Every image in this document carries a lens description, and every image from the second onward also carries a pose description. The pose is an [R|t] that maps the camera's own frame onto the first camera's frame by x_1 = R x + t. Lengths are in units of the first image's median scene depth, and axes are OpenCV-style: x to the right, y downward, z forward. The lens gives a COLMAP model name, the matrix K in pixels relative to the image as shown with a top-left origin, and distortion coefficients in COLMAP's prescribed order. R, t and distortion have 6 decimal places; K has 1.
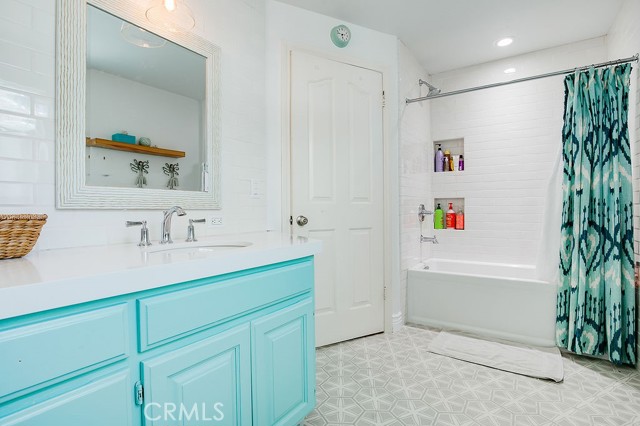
lens RADIAL K [[316.6, 0, 320.0], [0, 316.6, 213.0], [0, 0, 1]] dist [0.001035, 0.000745]
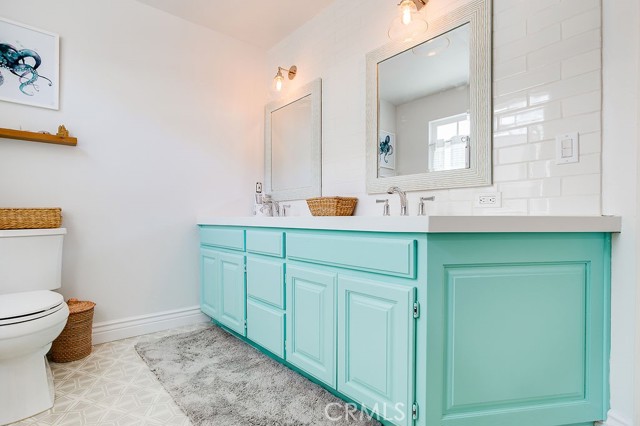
lens RADIAL K [[316.6, 0, 320.0], [0, 316.6, 213.0], [0, 0, 1]] dist [0.001035, 0.000745]
pose [[-0.191727, 0.001931, -0.981446, 0.897065], [0.005595, 0.999984, 0.000874, 0.084957], [0.981432, -0.005324, -0.191735, 1.006177]]
